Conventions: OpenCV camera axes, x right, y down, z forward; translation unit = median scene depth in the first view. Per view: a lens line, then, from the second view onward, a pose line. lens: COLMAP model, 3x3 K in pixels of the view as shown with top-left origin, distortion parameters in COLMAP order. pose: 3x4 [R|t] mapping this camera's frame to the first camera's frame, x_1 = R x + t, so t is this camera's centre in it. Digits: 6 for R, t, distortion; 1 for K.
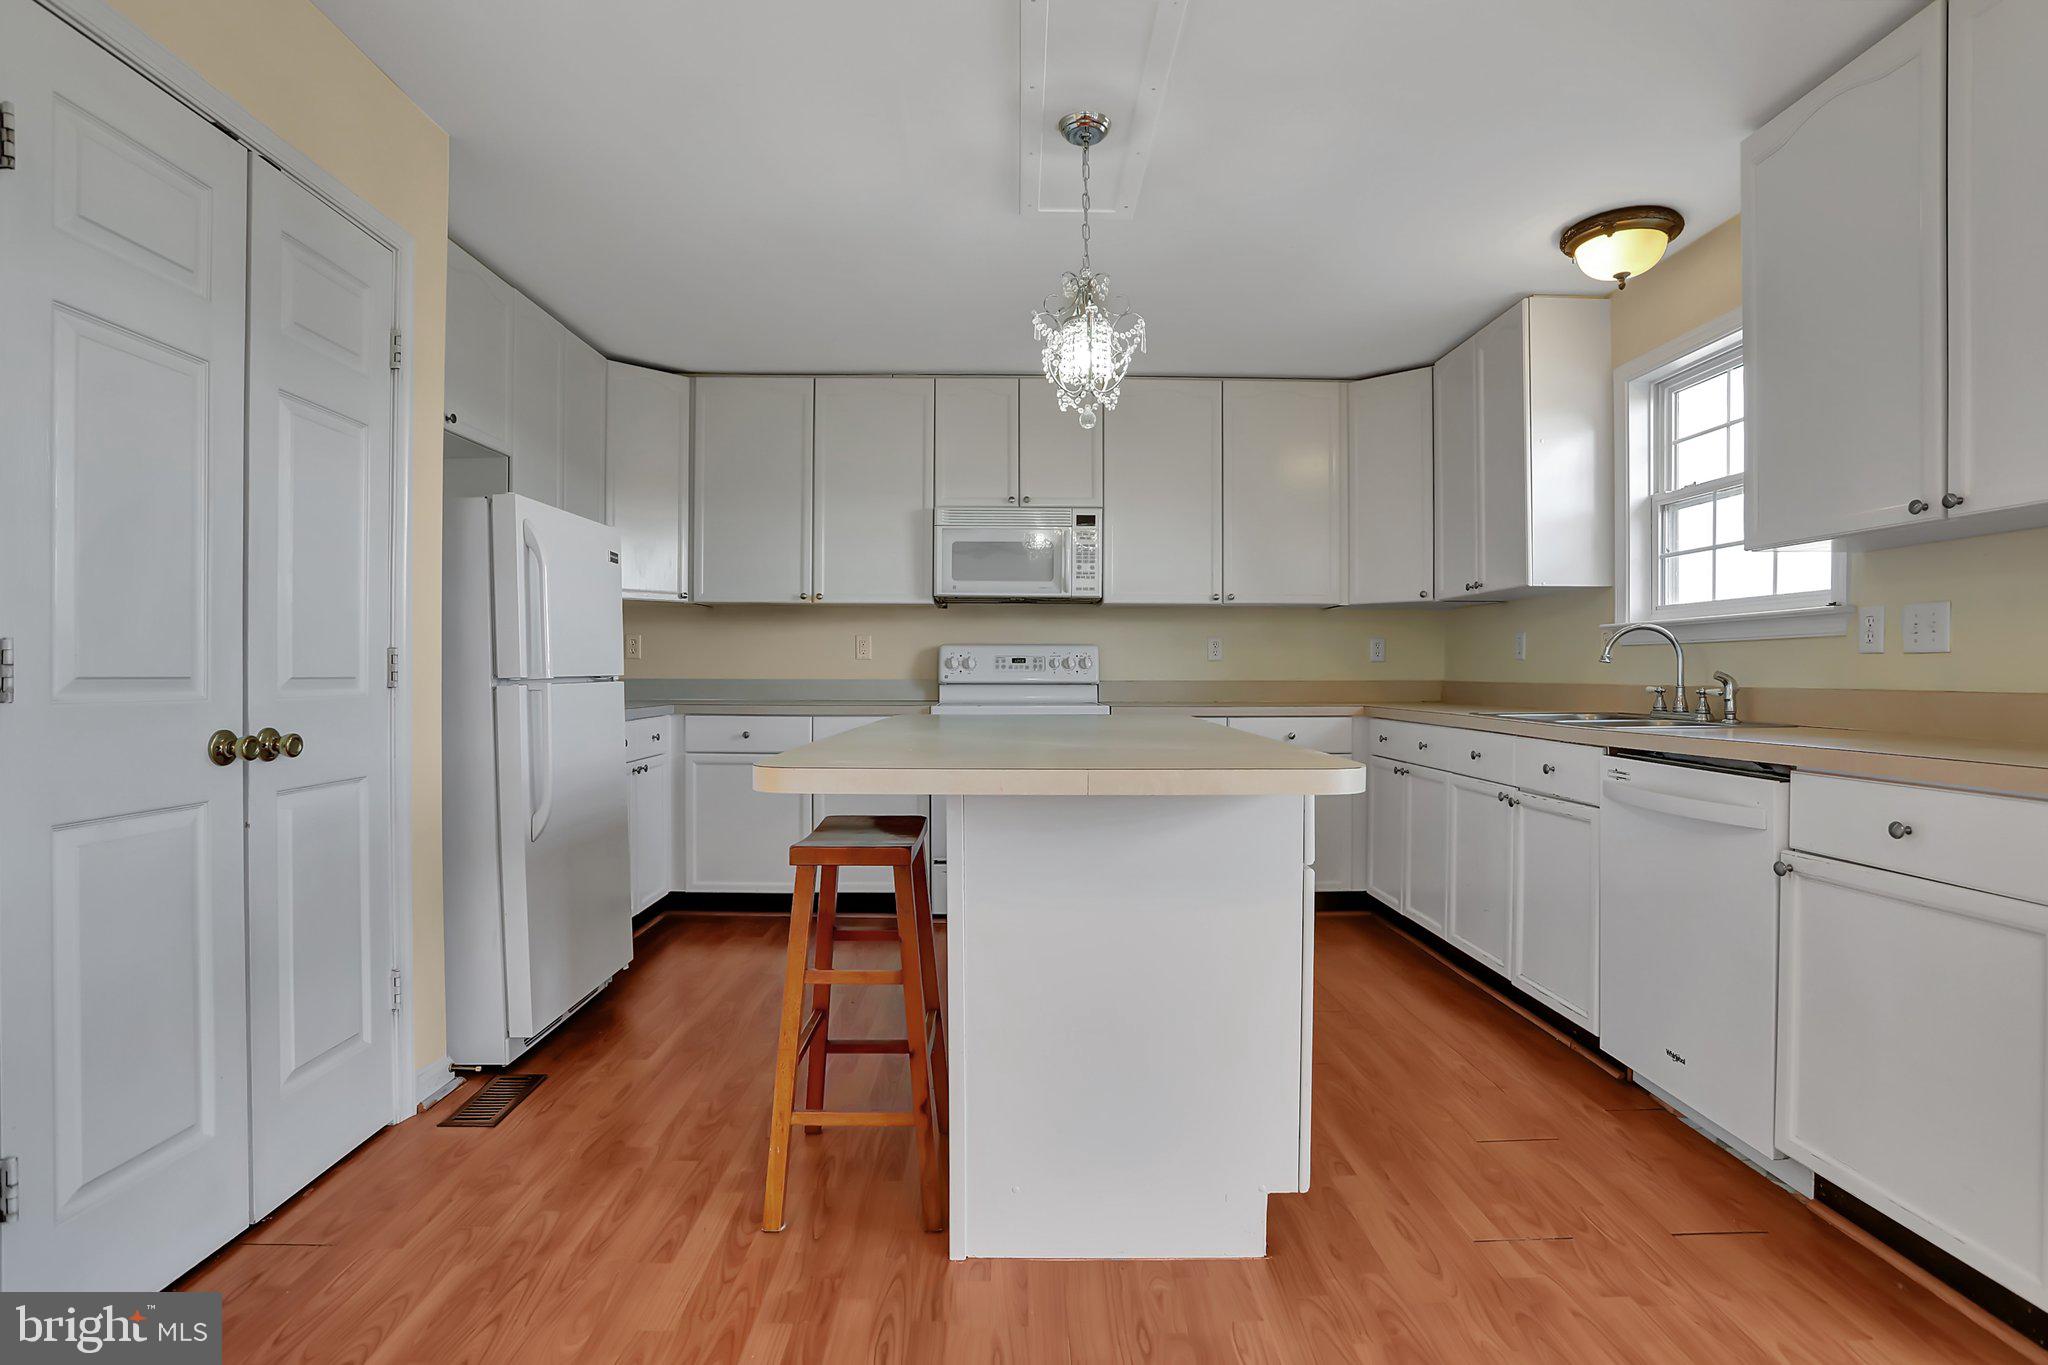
lens RADIAL K [[998.9, 0, 1017.8], [0, 998.9, 684.5], [0, 0, 1]] dist [-0.070957, 0.030365]
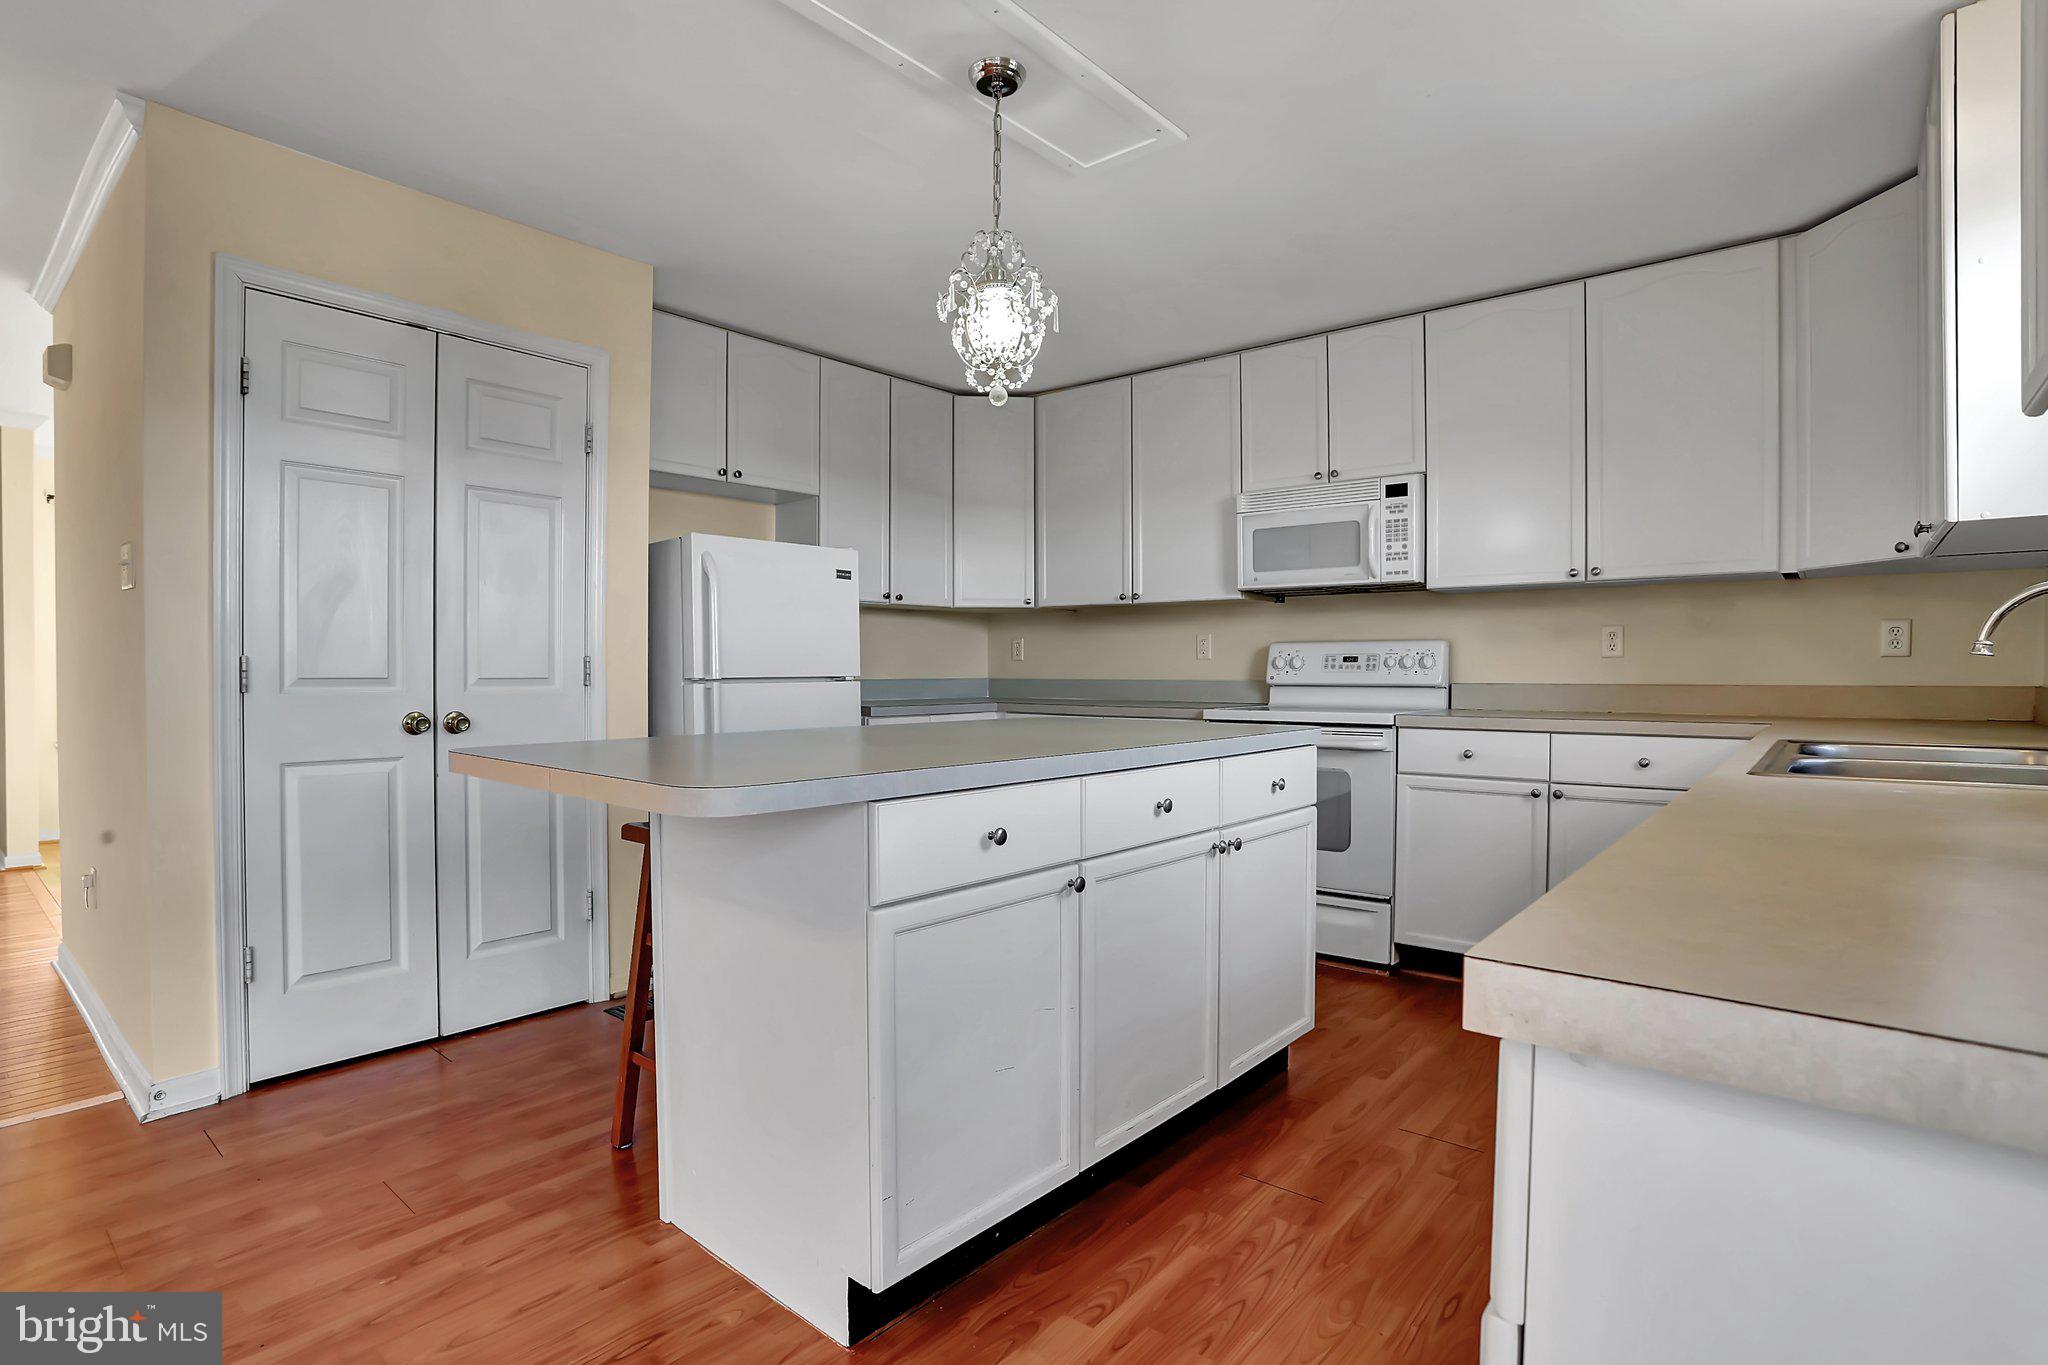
lens RADIAL K [[1011.7, 0, 1035.0], [0, 1011.7, 674.9], [0, 0, 1]] dist [-0.065624, 0.027509]
pose [[0.760397, 0.001184, -0.649457, 0.380421], [-0.006673, 0.999960, -0.005990, -0.003674], [0.649424, 0.008889, 0.760374, 0.170719]]
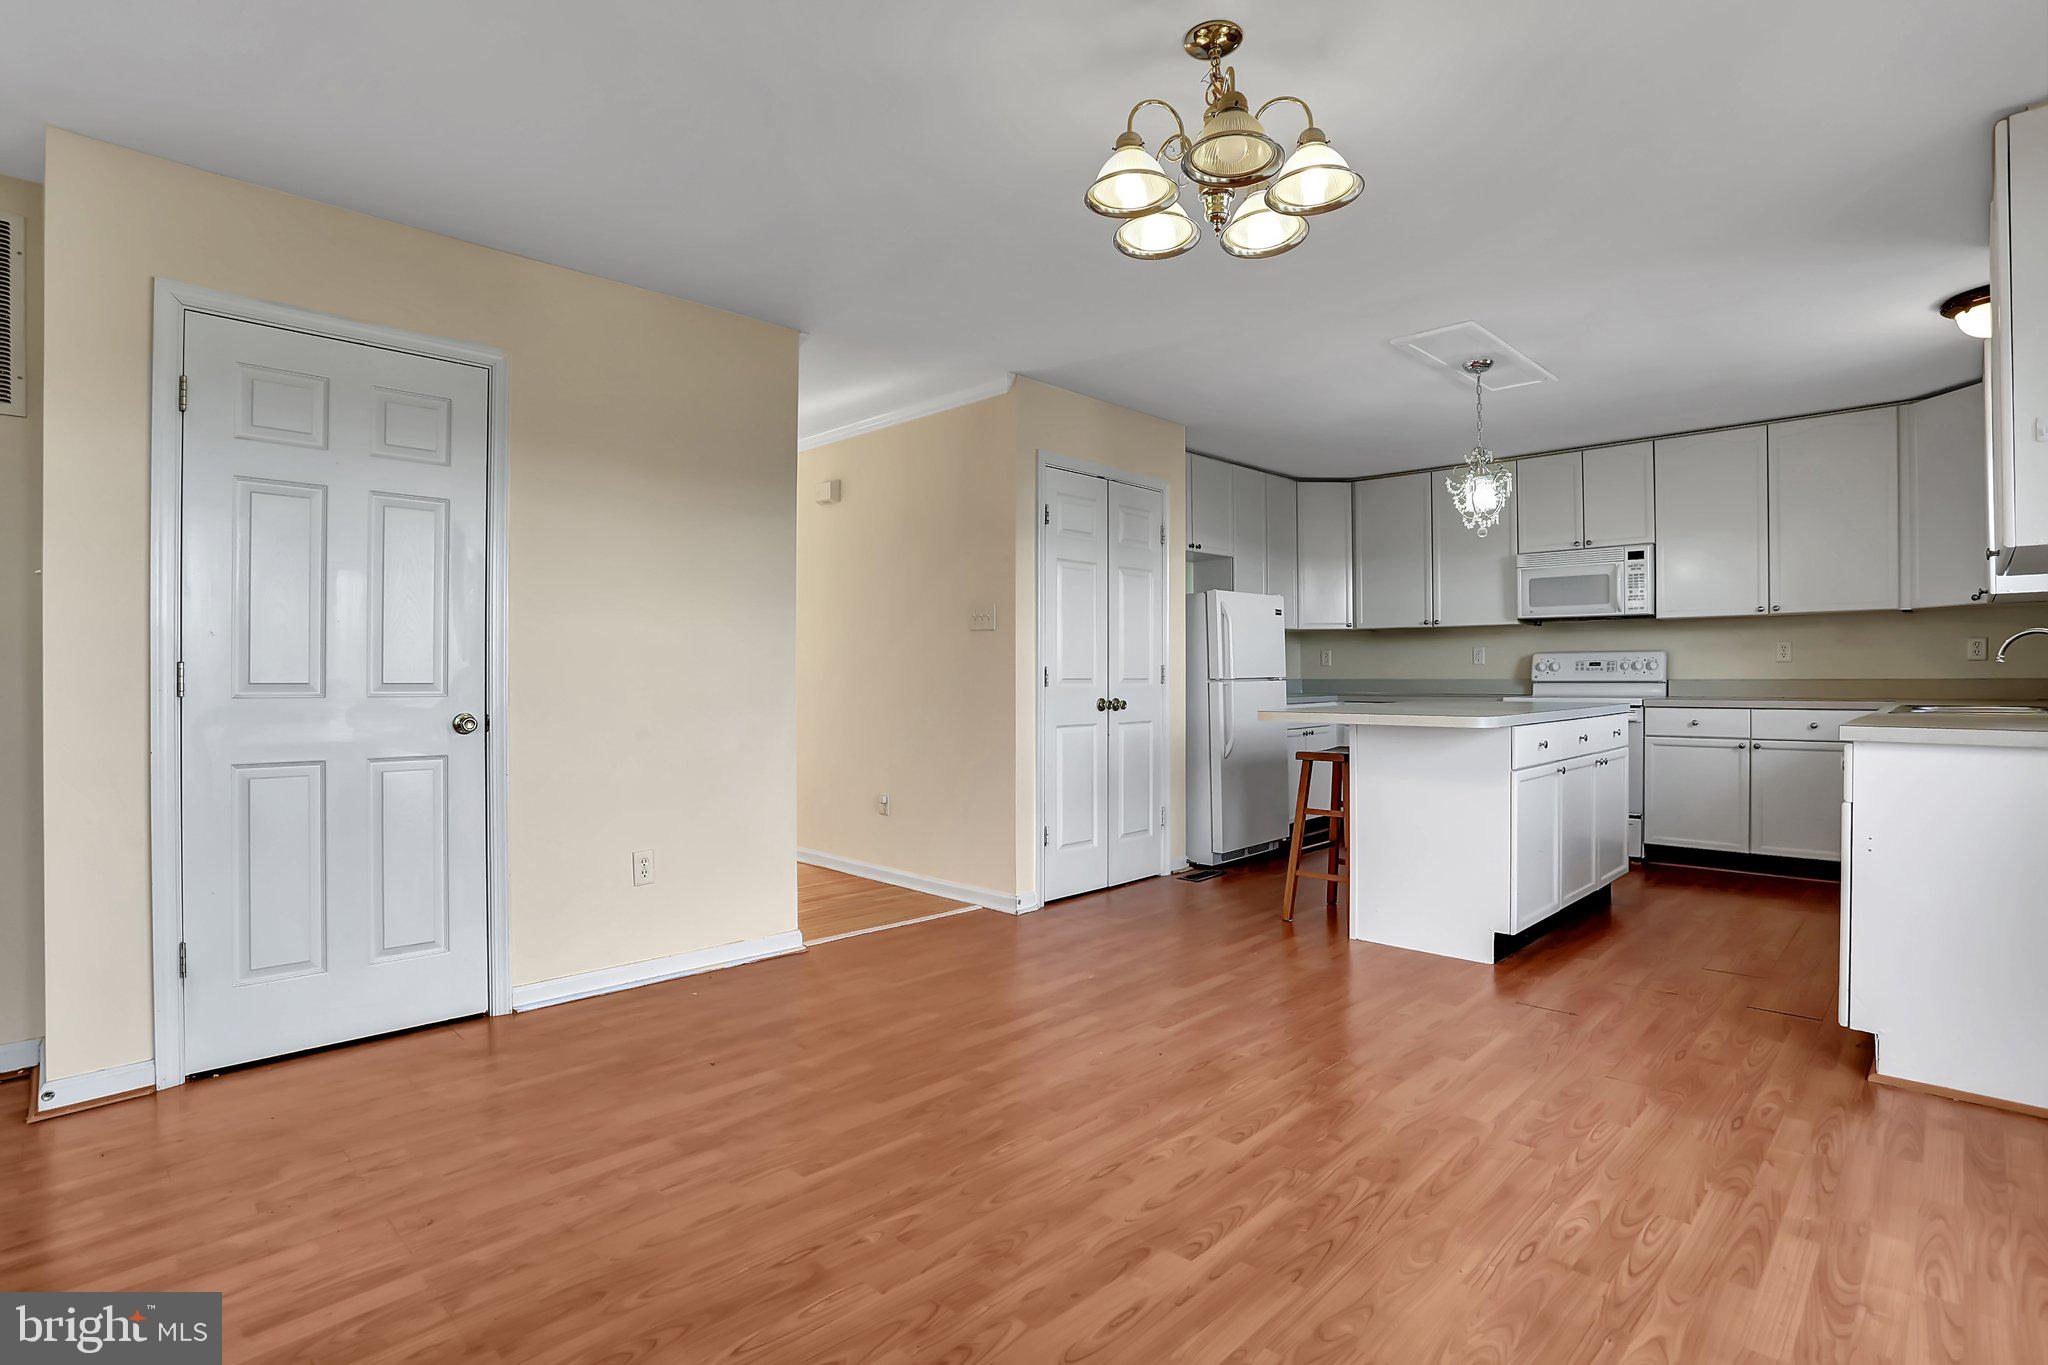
lens RADIAL K [[983.9, 0, 1026.6], [0, 983.9, 670.6], [0, 0, 1]] dist [-0.082925, 0.035643]
pose [[0.704191, -0.009207, -0.709951, 0.388948], [-0.001942, 0.999887, -0.014894, 0.004761], [0.710008, 0.011867, 0.704094, -0.429440]]
